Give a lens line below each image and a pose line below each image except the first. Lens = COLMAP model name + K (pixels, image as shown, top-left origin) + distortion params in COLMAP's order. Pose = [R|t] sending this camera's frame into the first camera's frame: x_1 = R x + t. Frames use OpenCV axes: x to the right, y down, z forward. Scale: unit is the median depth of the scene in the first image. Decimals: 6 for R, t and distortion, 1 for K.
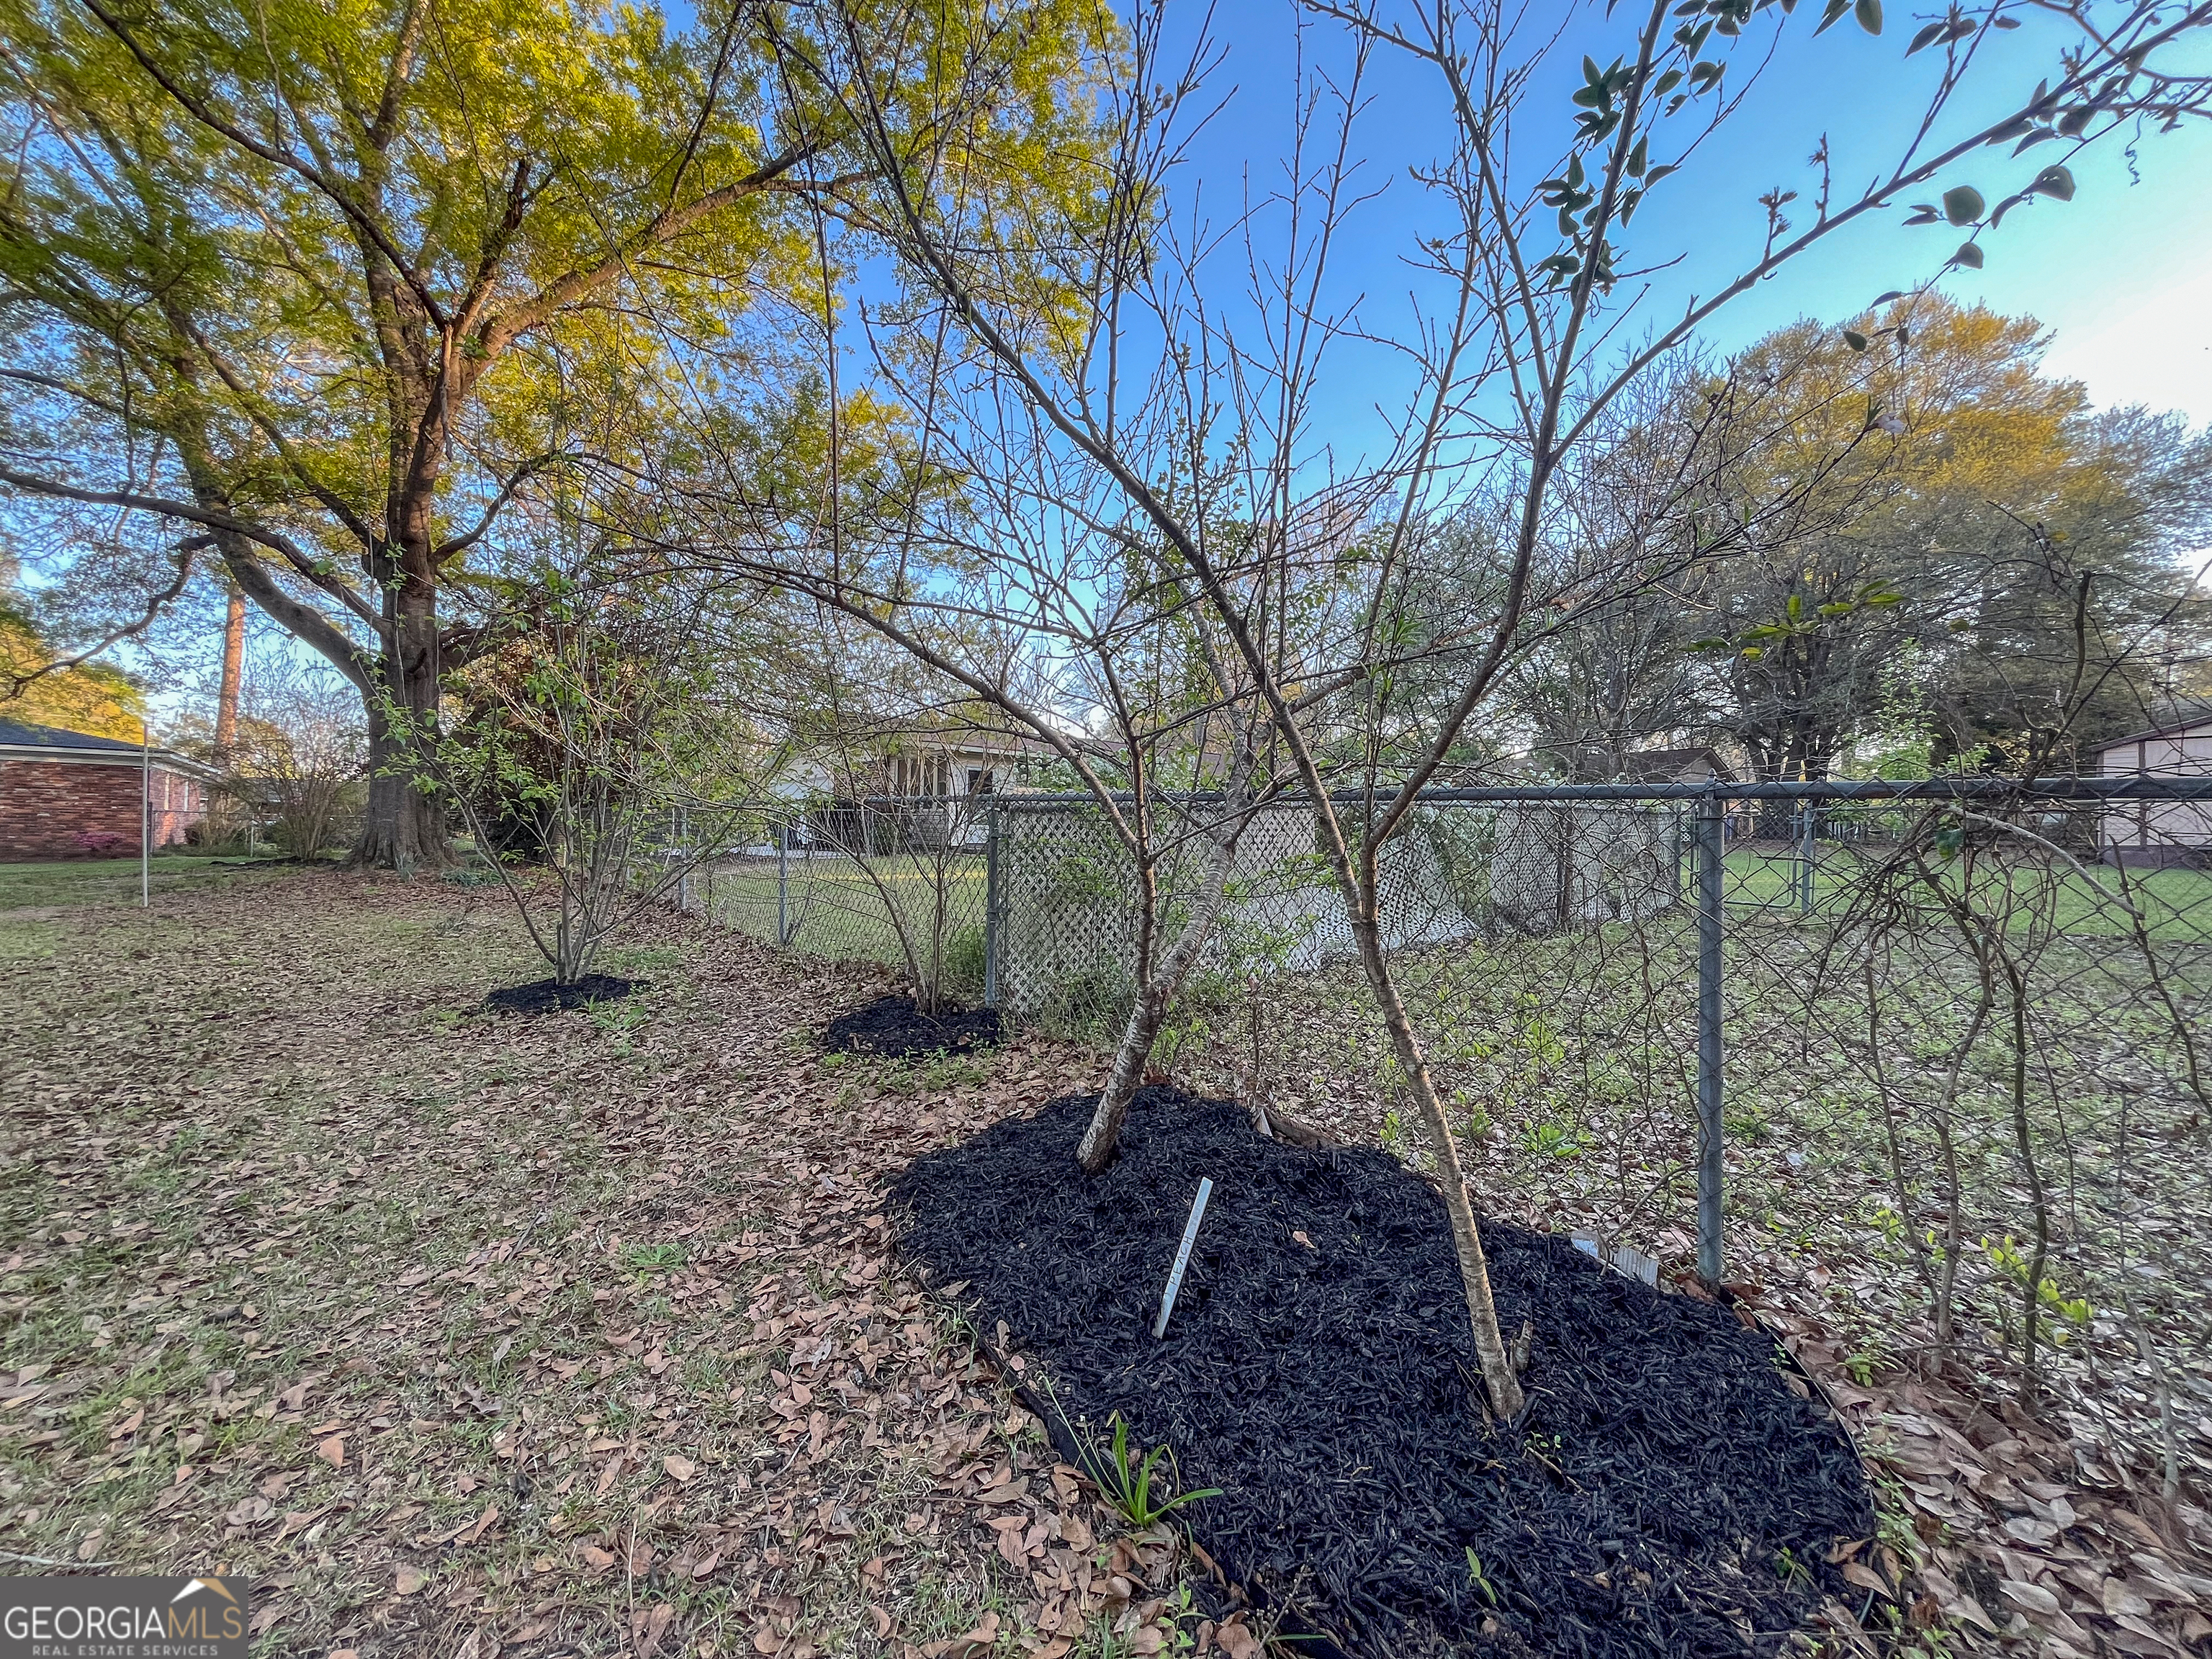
lens RADIAL K [[886.7, 0, 1105.7], [0, 886.7, 820.9], [0, 0, 1]] dist [-0.001313, -0.001388]
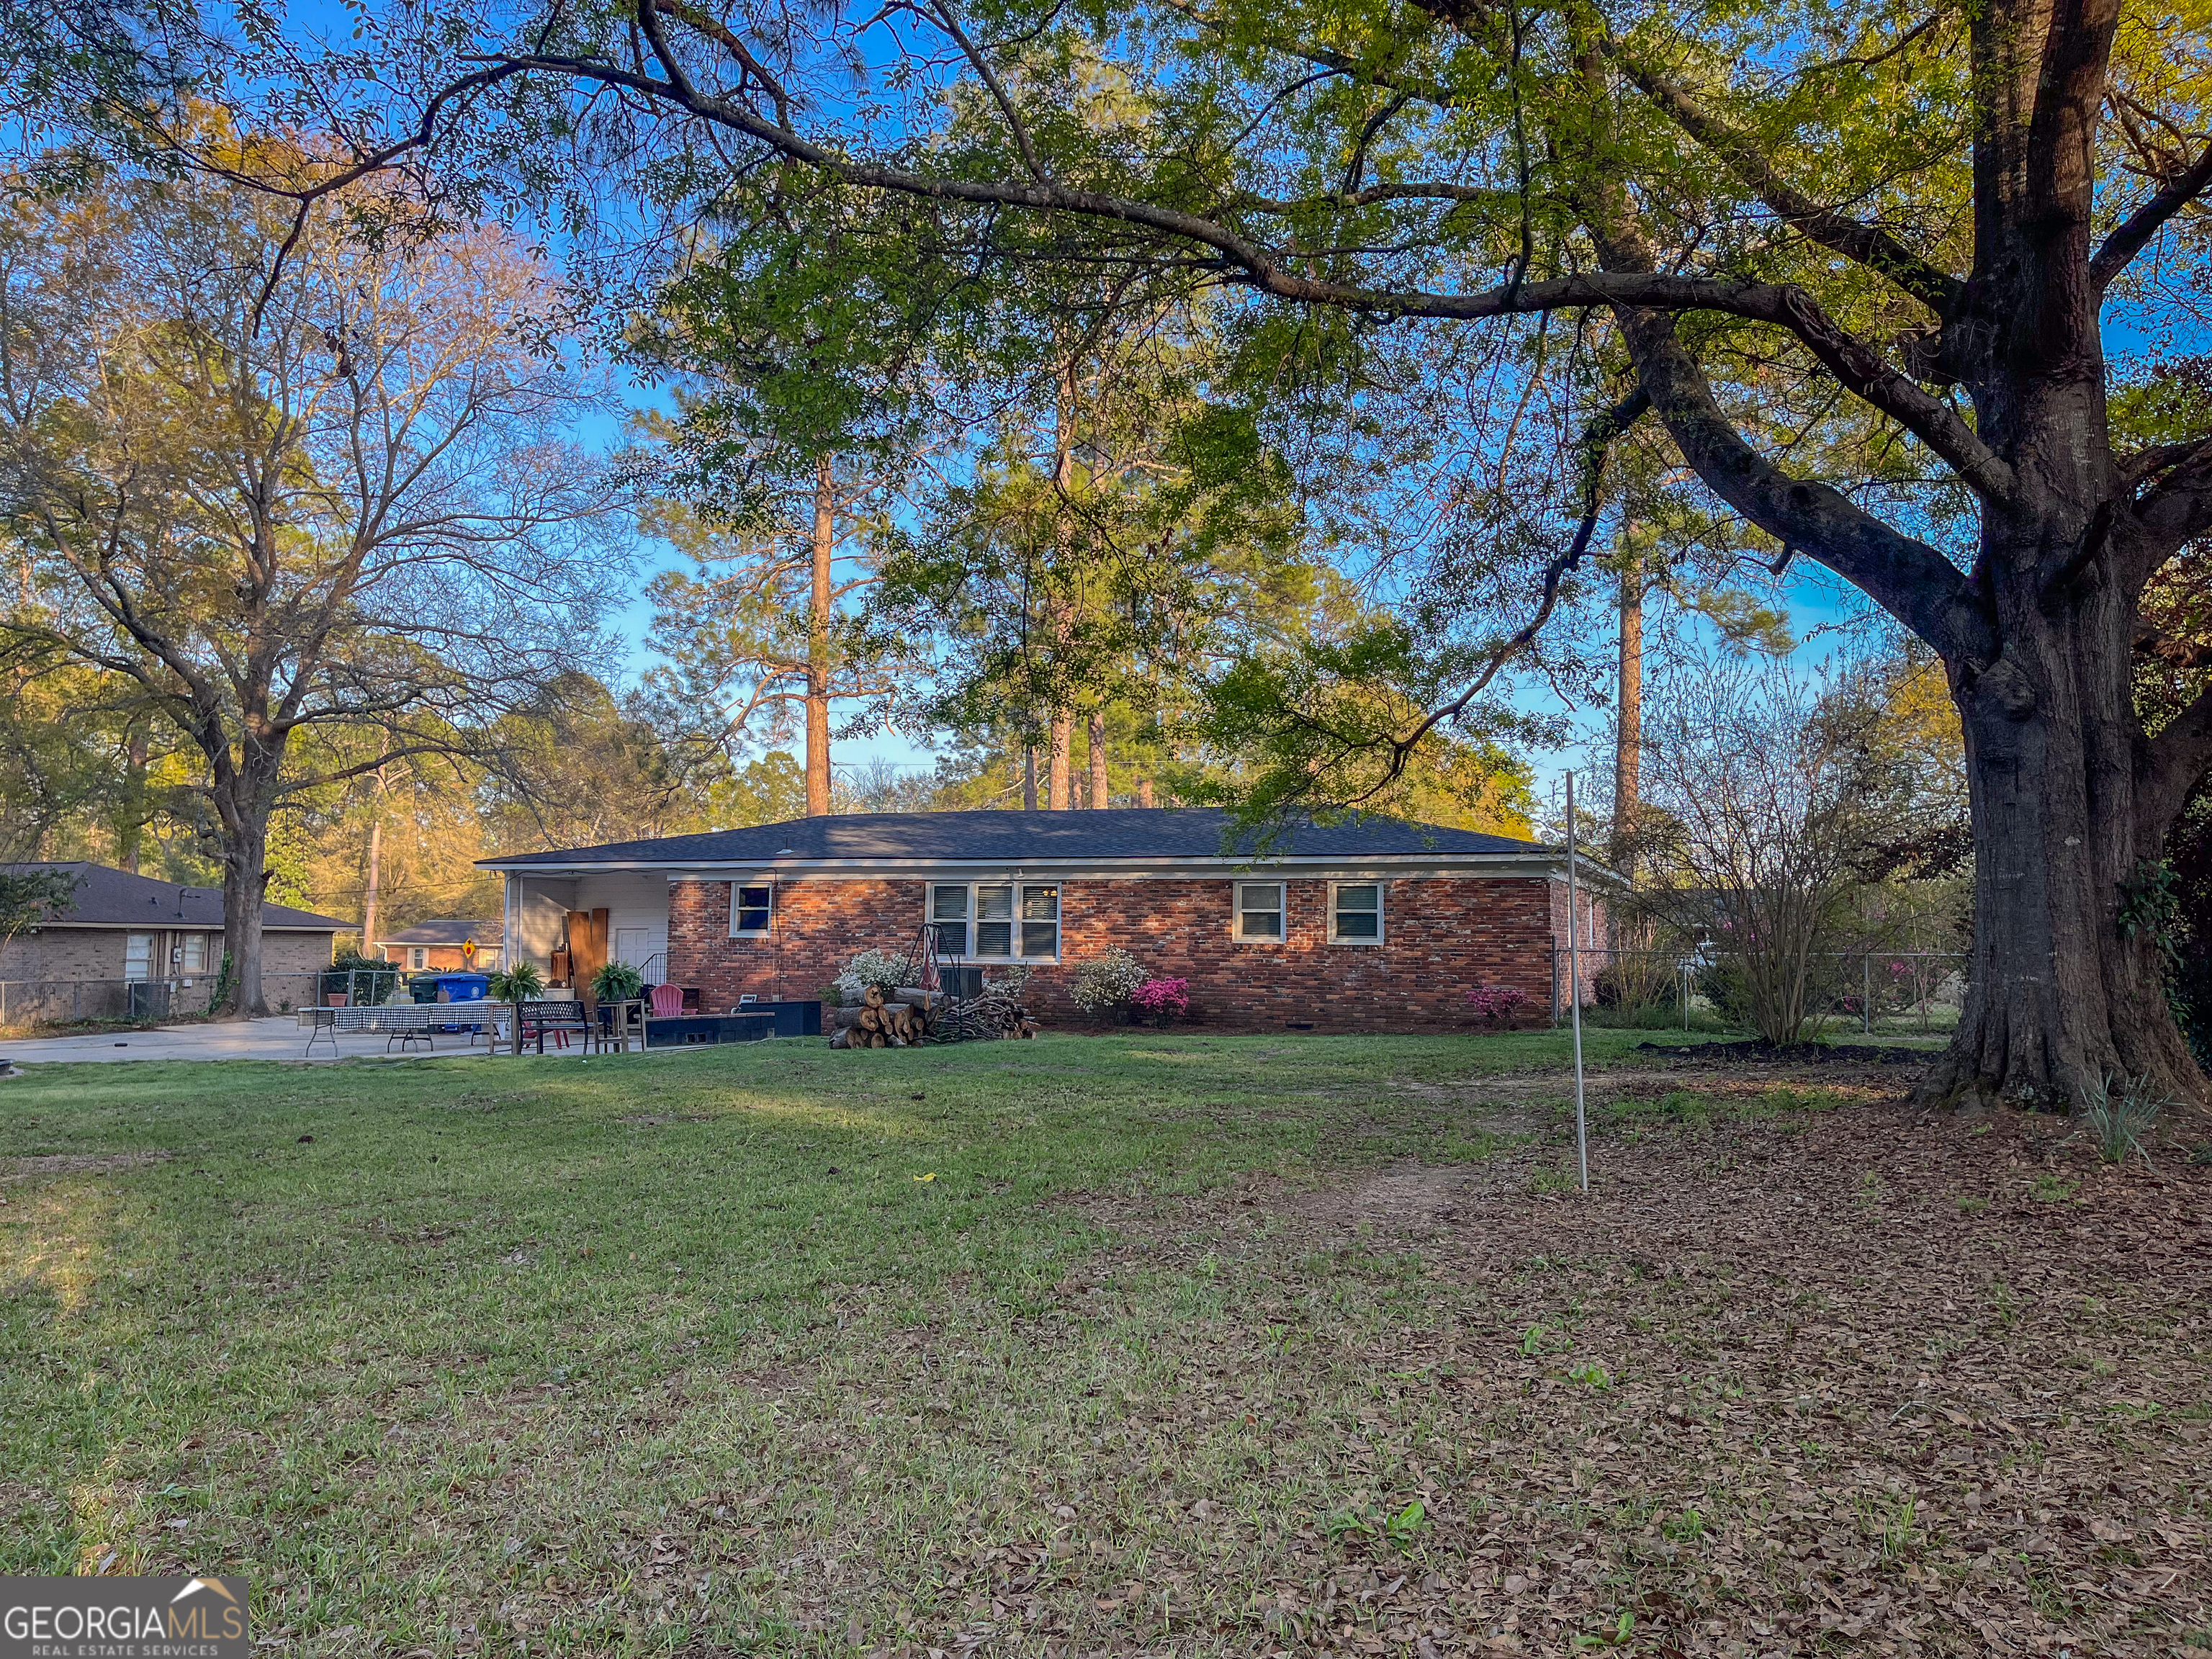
lens RADIAL K [[1677.3, 0, 1105.6], [0, 1677.3, 826.2], [0, 0, 1]] dist [0.052203, 0.000227]
pose [[0.477992, -0.078240, -0.874872, -0.245643], [0.019857, 0.996733, -0.078290, -0.013212], [0.878140, 0.020050, 0.477984, 0.207648]]
